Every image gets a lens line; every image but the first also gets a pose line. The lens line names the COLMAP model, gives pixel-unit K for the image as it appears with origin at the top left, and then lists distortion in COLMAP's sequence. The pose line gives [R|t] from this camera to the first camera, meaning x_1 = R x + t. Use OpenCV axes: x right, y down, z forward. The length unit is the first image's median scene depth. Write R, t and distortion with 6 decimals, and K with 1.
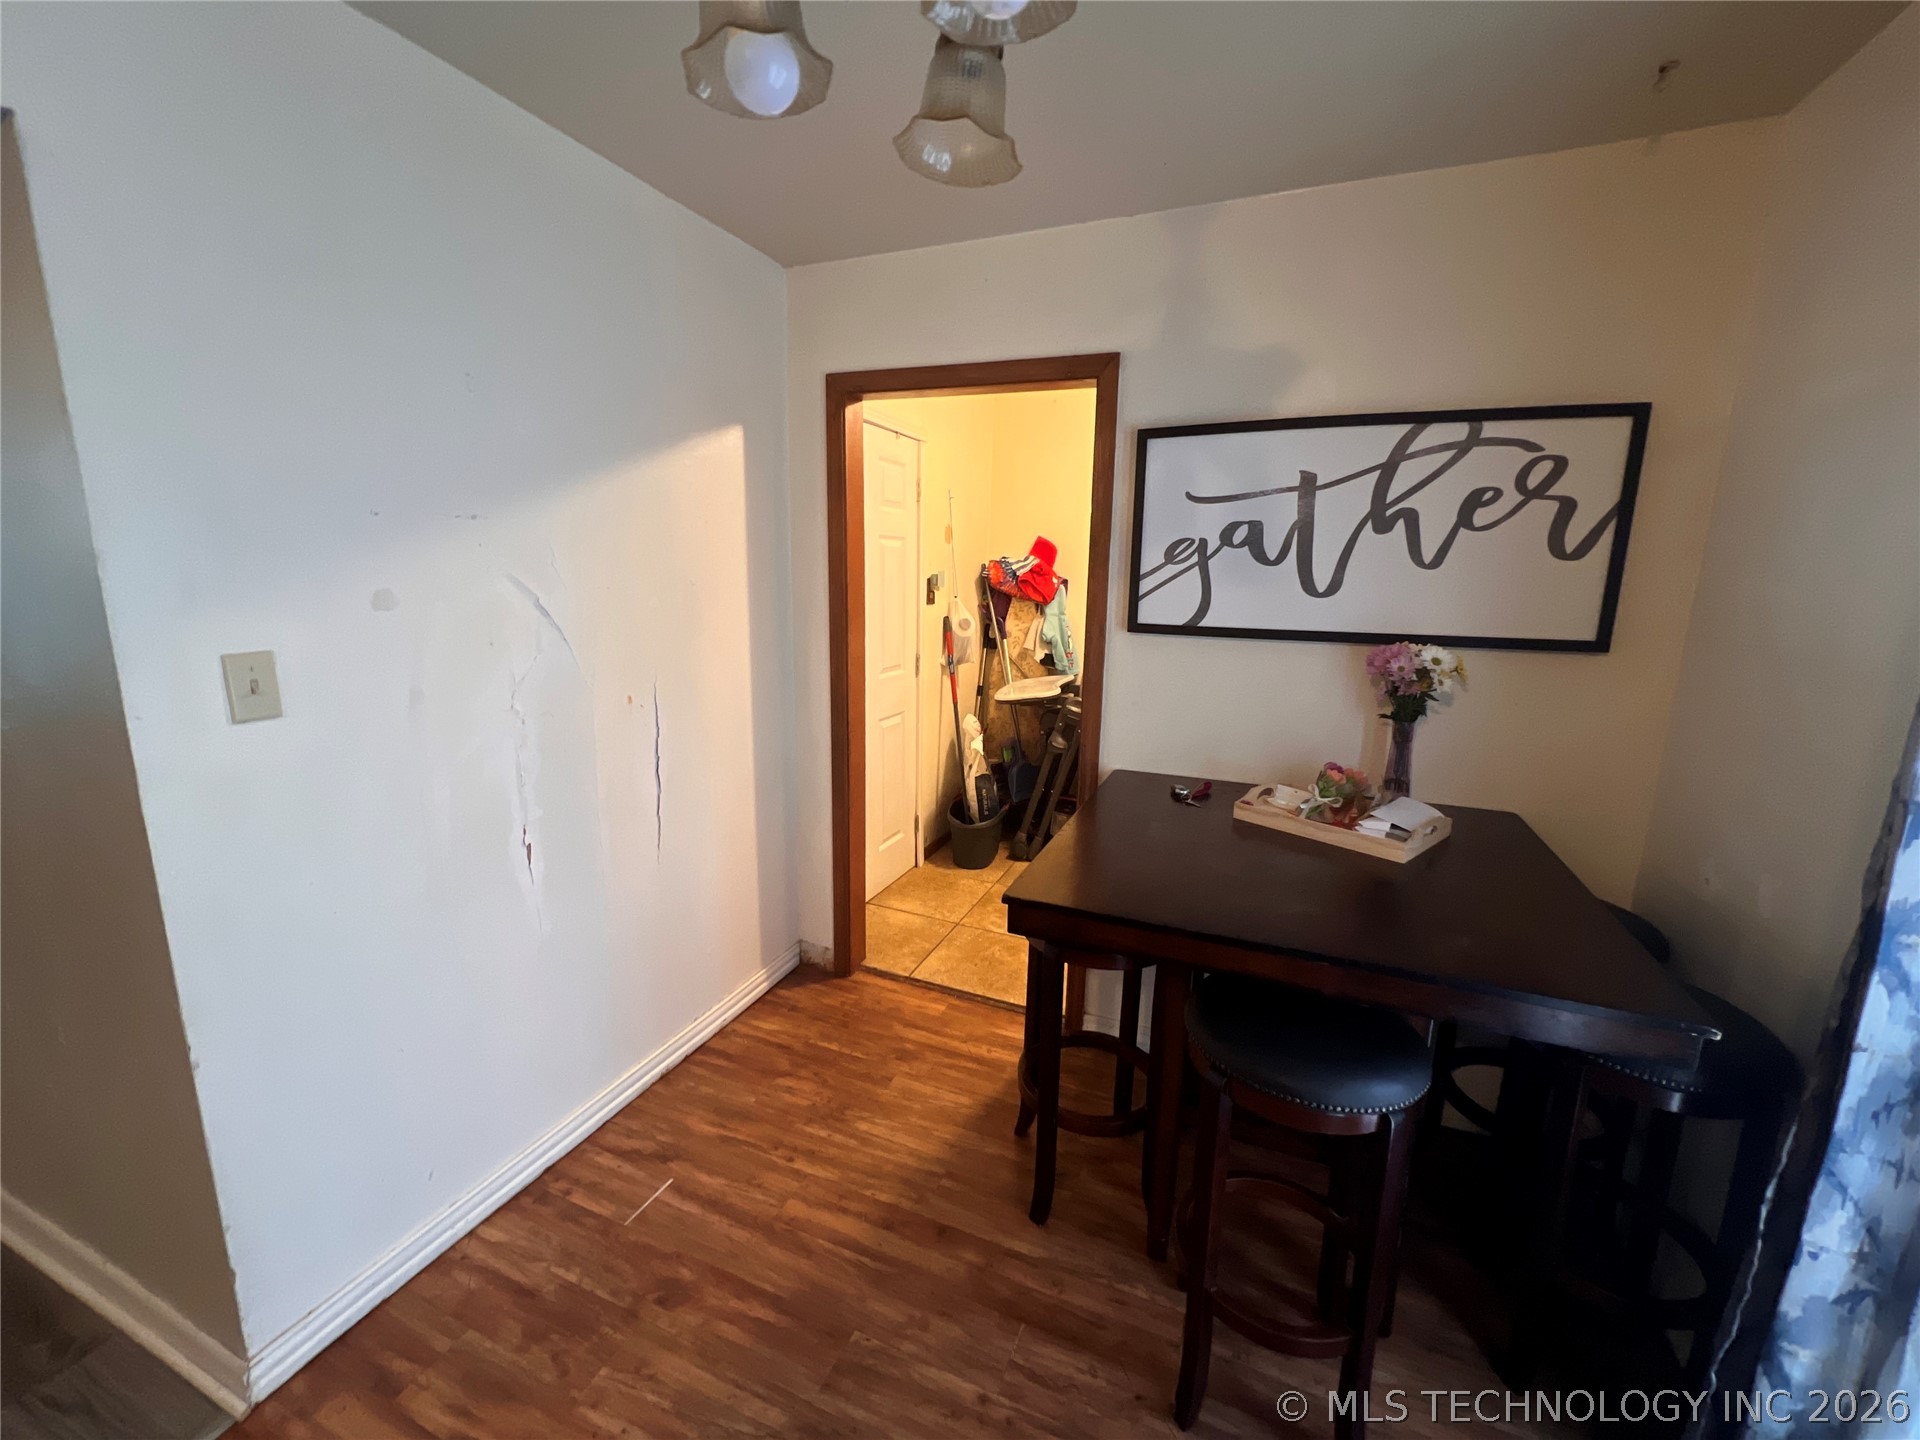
lens RADIAL K [[772.3, 0, 957.4], [0, 772.3, 718.7], [0, 0, 1]] dist [-0.004727, 0.001670]
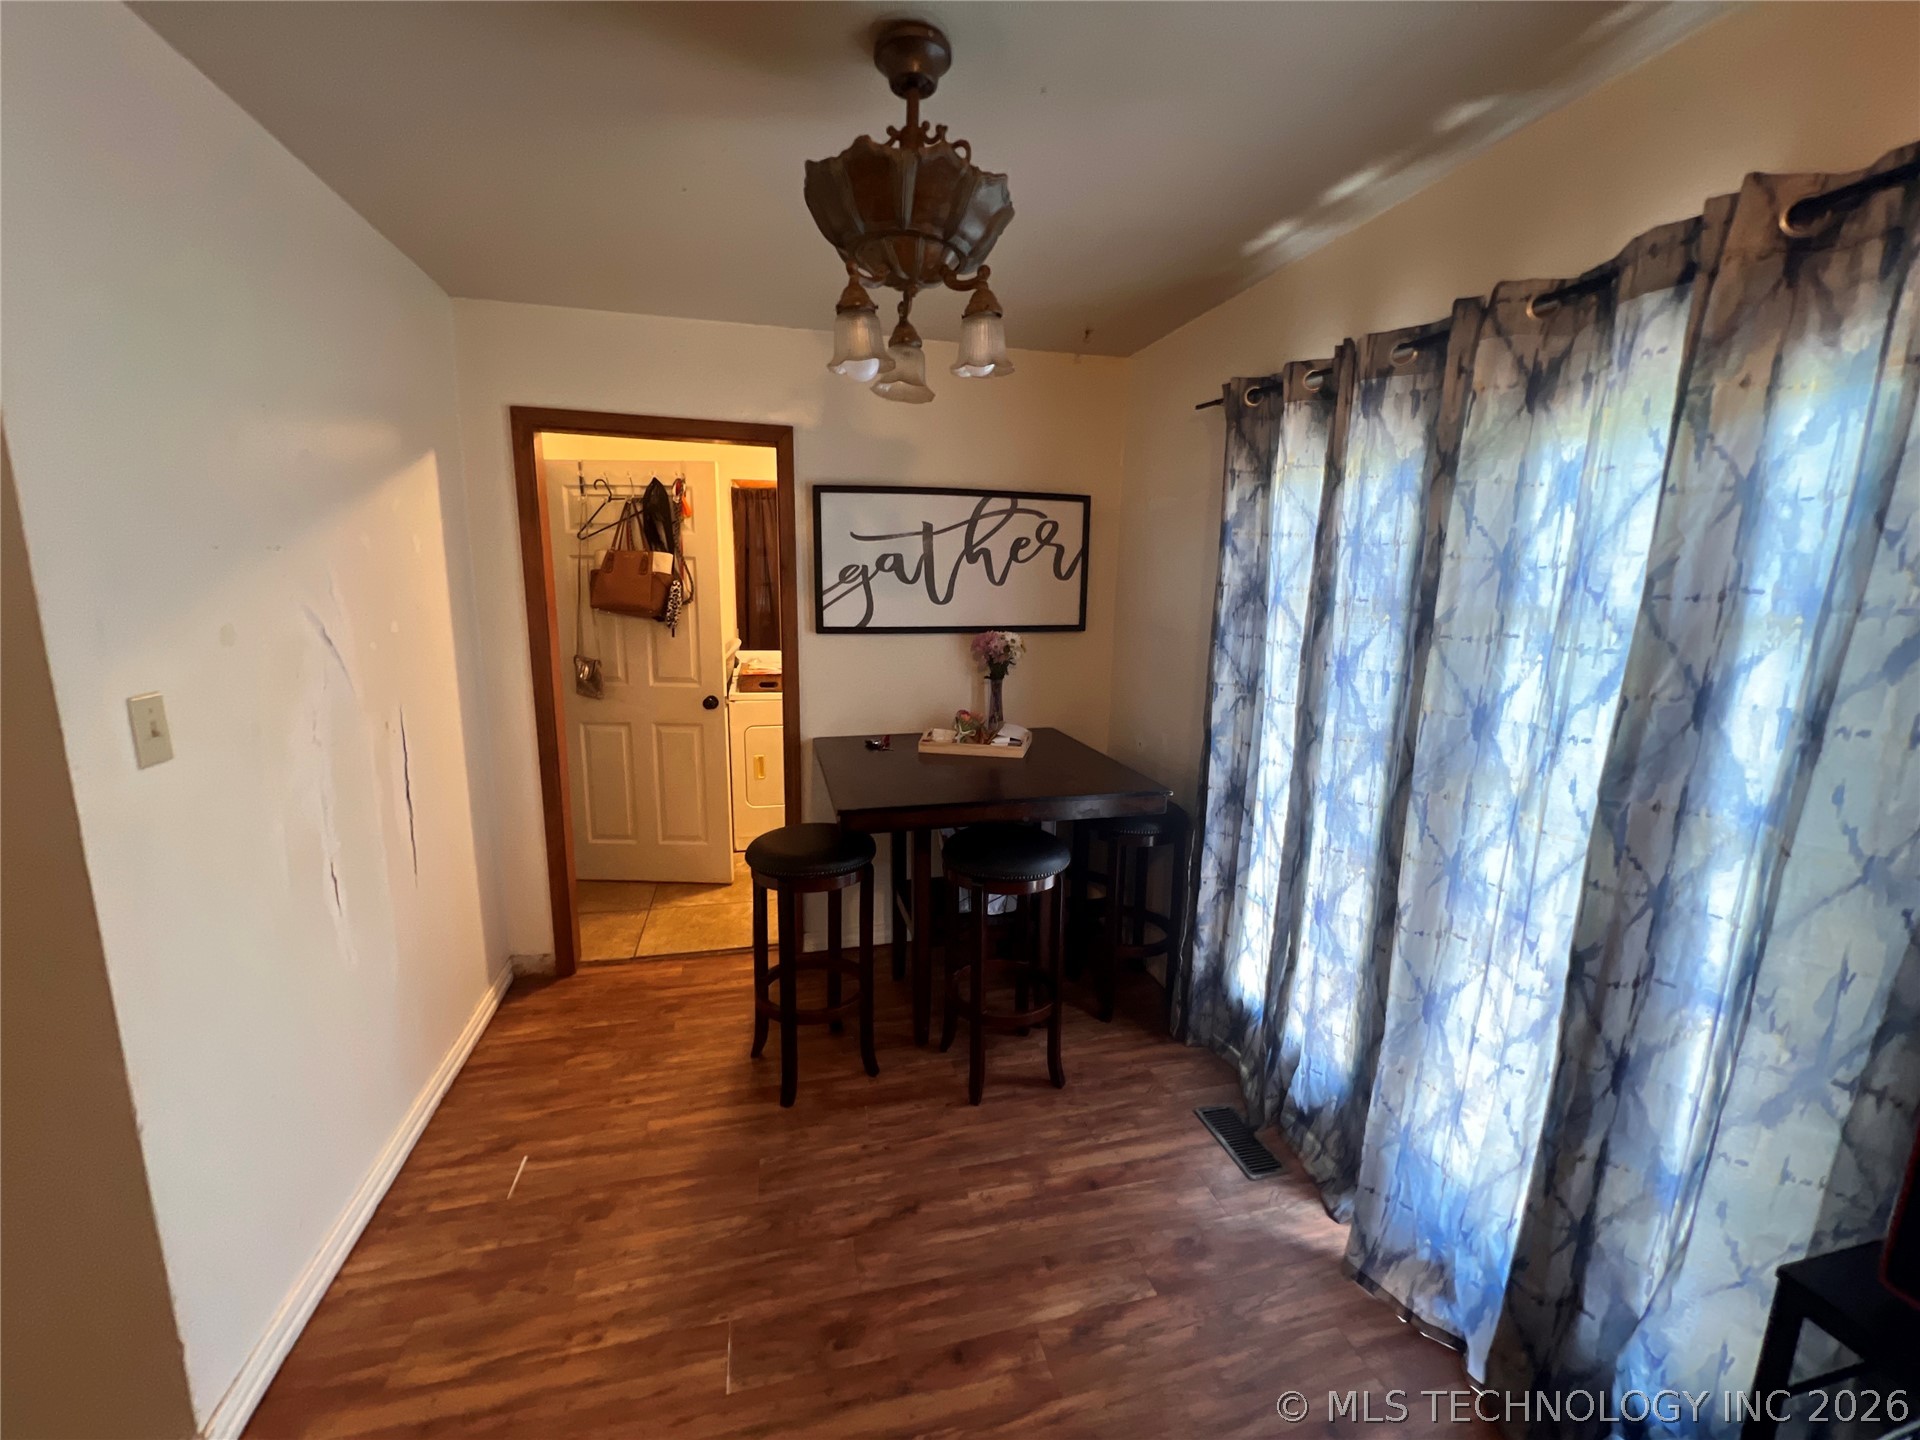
lens RADIAL K [[772.3, 0, 959.6], [0, 772.3, 722.7], [0, 0, 1]] dist [-0.004727, 0.001670]
pose [[0.797563, -0.117658, 0.591650, -0.437018], [0.117173, 0.992330, 0.039387, 0.020121], [-0.591747, 0.037911, 0.805232, -0.248872]]
